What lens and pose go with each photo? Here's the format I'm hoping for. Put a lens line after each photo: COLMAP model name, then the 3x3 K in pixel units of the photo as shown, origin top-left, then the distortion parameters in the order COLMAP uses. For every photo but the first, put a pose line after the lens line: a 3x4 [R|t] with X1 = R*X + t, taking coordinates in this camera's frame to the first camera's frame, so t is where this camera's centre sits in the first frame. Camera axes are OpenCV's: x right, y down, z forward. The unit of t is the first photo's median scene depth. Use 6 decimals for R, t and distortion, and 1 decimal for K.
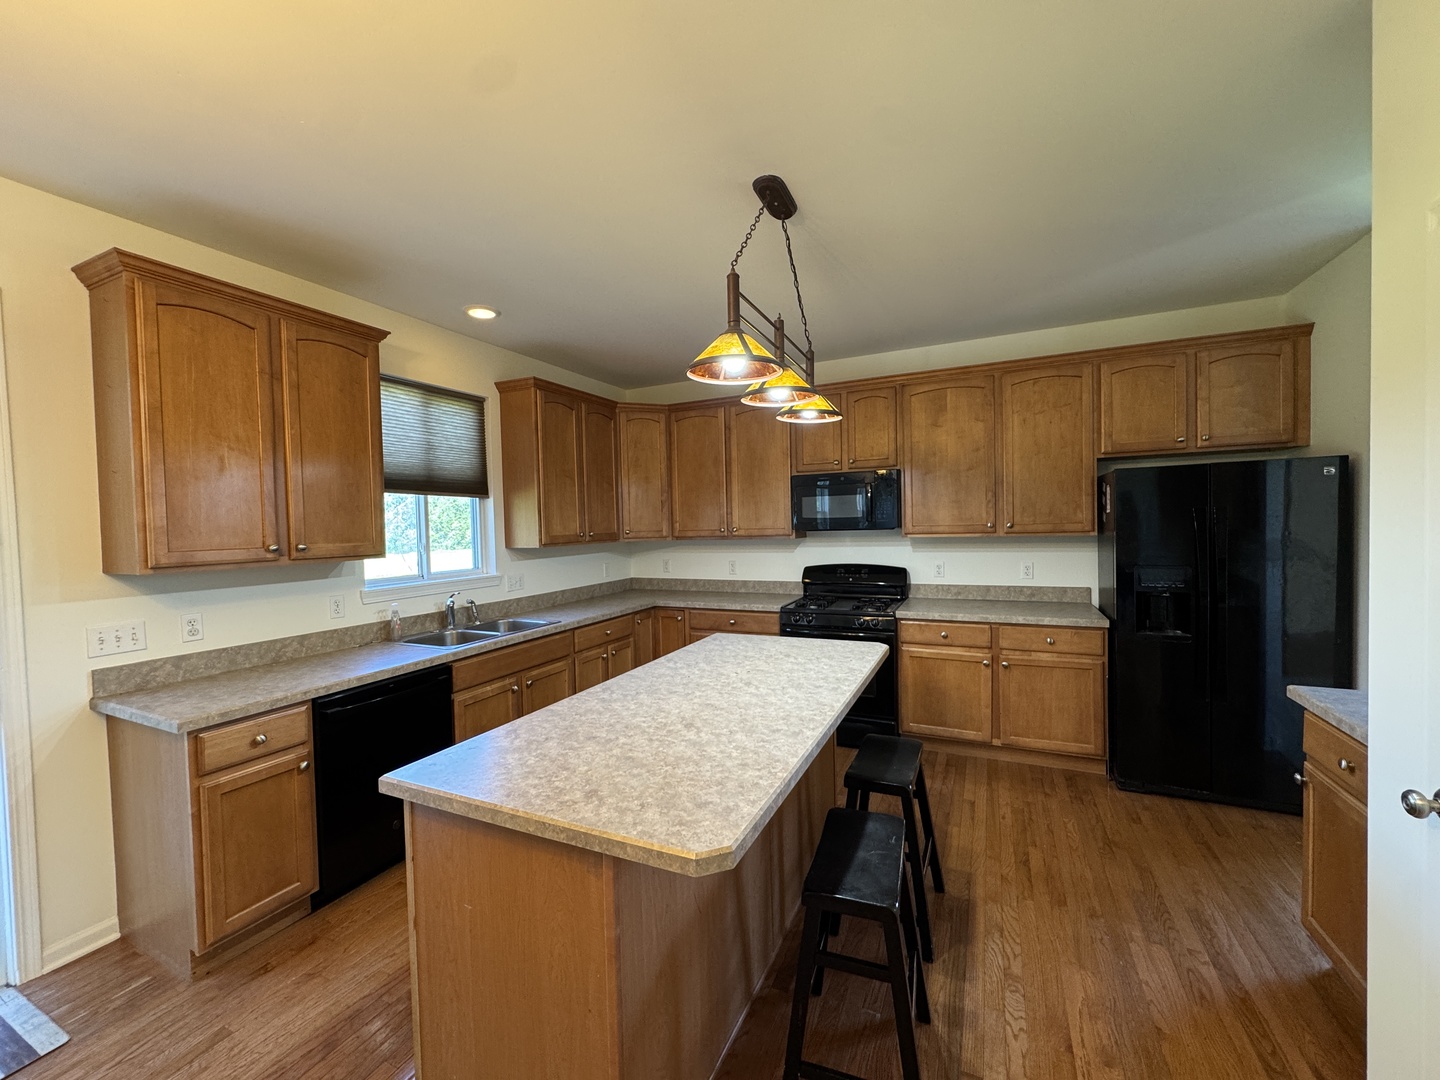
lens RADIAL K [[575.9, 0, 721.9], [0, 575.9, 539.4], [0, 0, 1]] dist [0.001032, 0.000844]
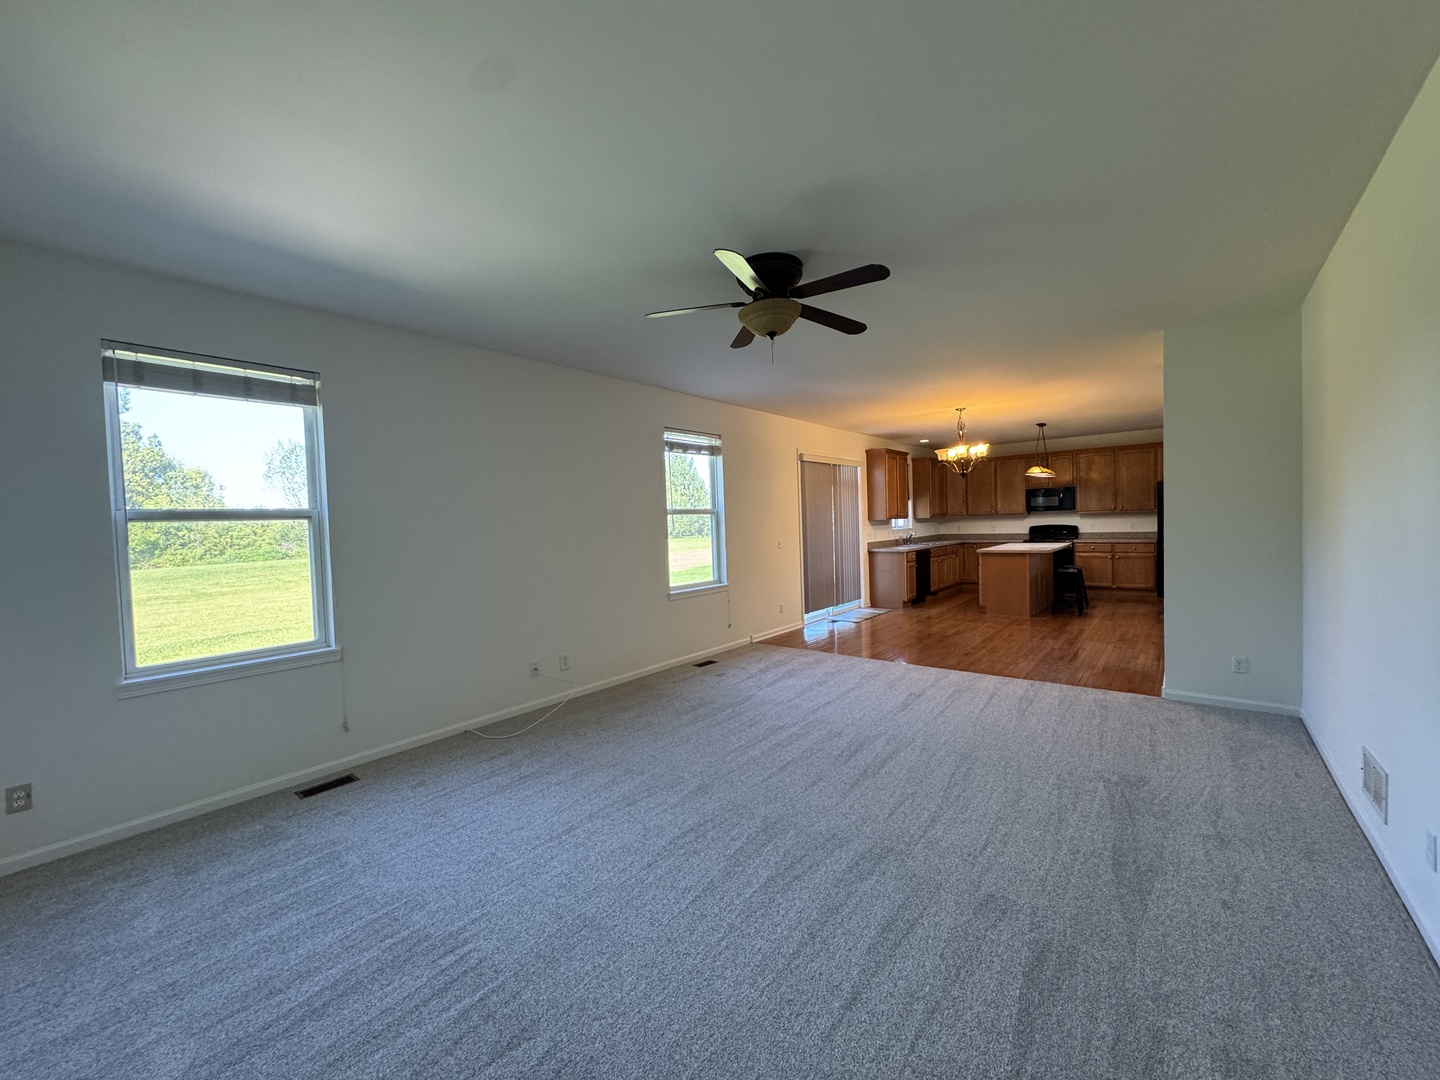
lens RADIAL K [[575.9, 0, 720.3], [0, 575.9, 539.6], [0, 0, 1]] dist [0.001032, 0.000844]
pose [[0.970804, 0.000545, -0.239875, -0.682328], [0.001327, 0.999970, 0.007643, 0.103618], [0.239872, -0.007738, 0.970774, -2.102296]]
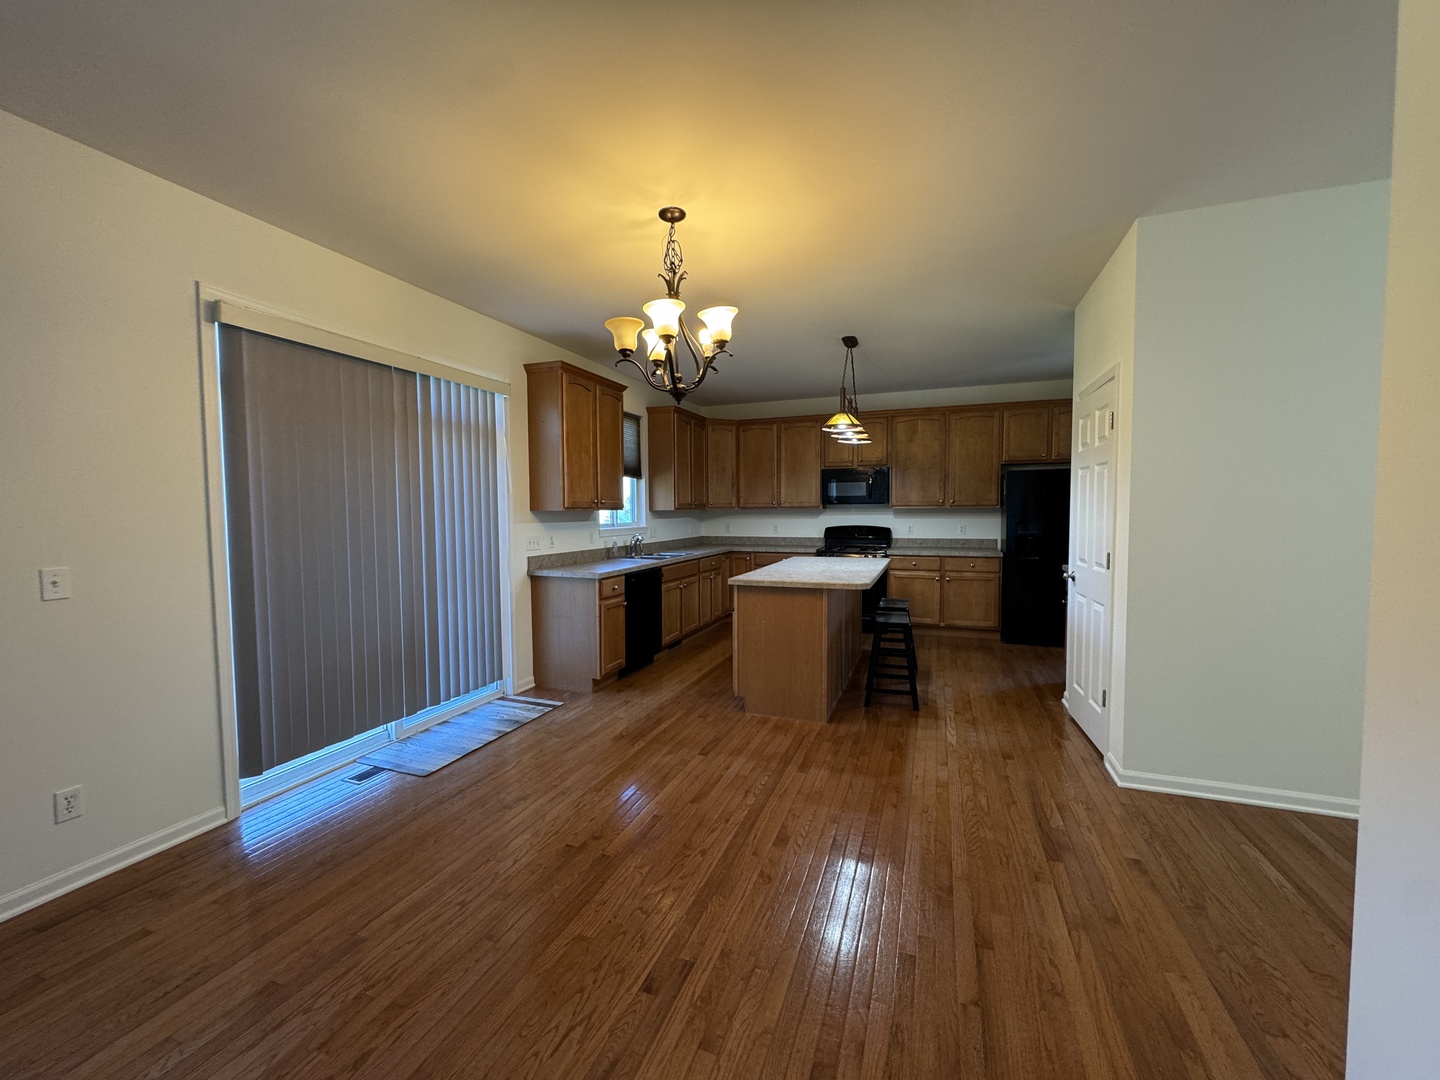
lens RADIAL K [[575.9, 0, 721.3], [0, 575.9, 541.3], [0, 0, 1]] dist [0.001032, 0.000844]
pose [[0.996700, 0.013238, 0.080087, -0.338125], [-0.015111, 0.999625, 0.022826, 0.067995], [-0.079755, -0.023961, 0.996526, -0.691066]]
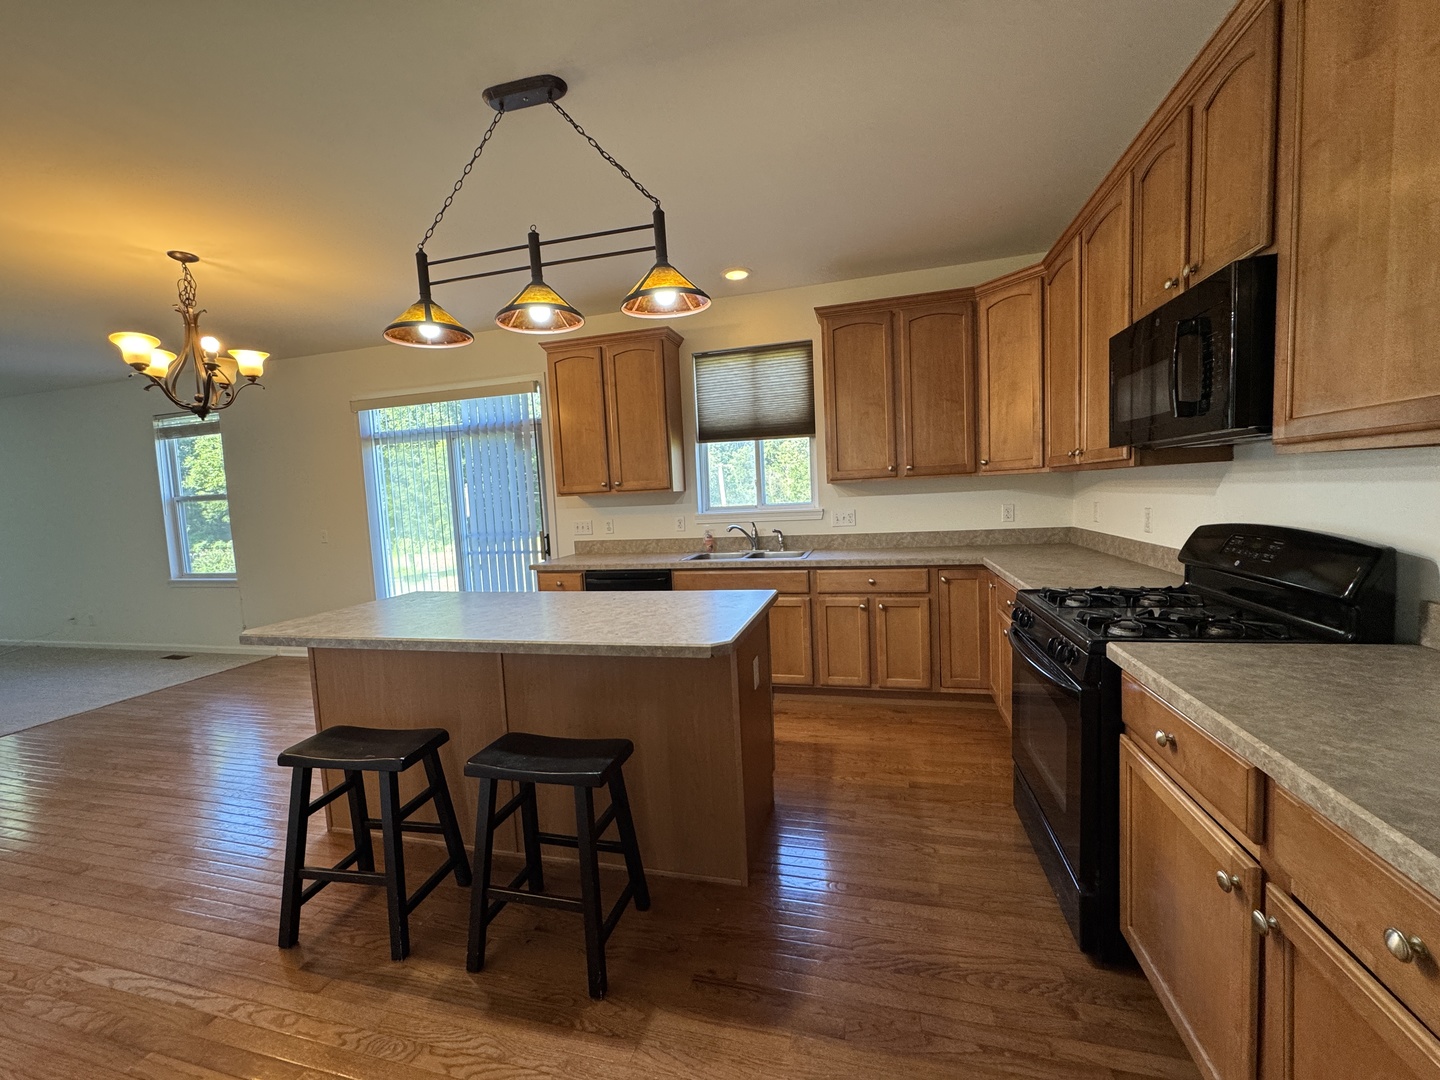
lens RADIAL K [[575.9, 0, 716.7], [0, 575.9, 541.2], [0, 0, 1]] dist [0.001032, 0.000844]
pose [[0.173504, 0.099451, -0.979799, 0.672340], [0.015448, 0.994491, 0.103678, 0.007596], [0.984712, -0.033125, 0.171011, 0.689227]]
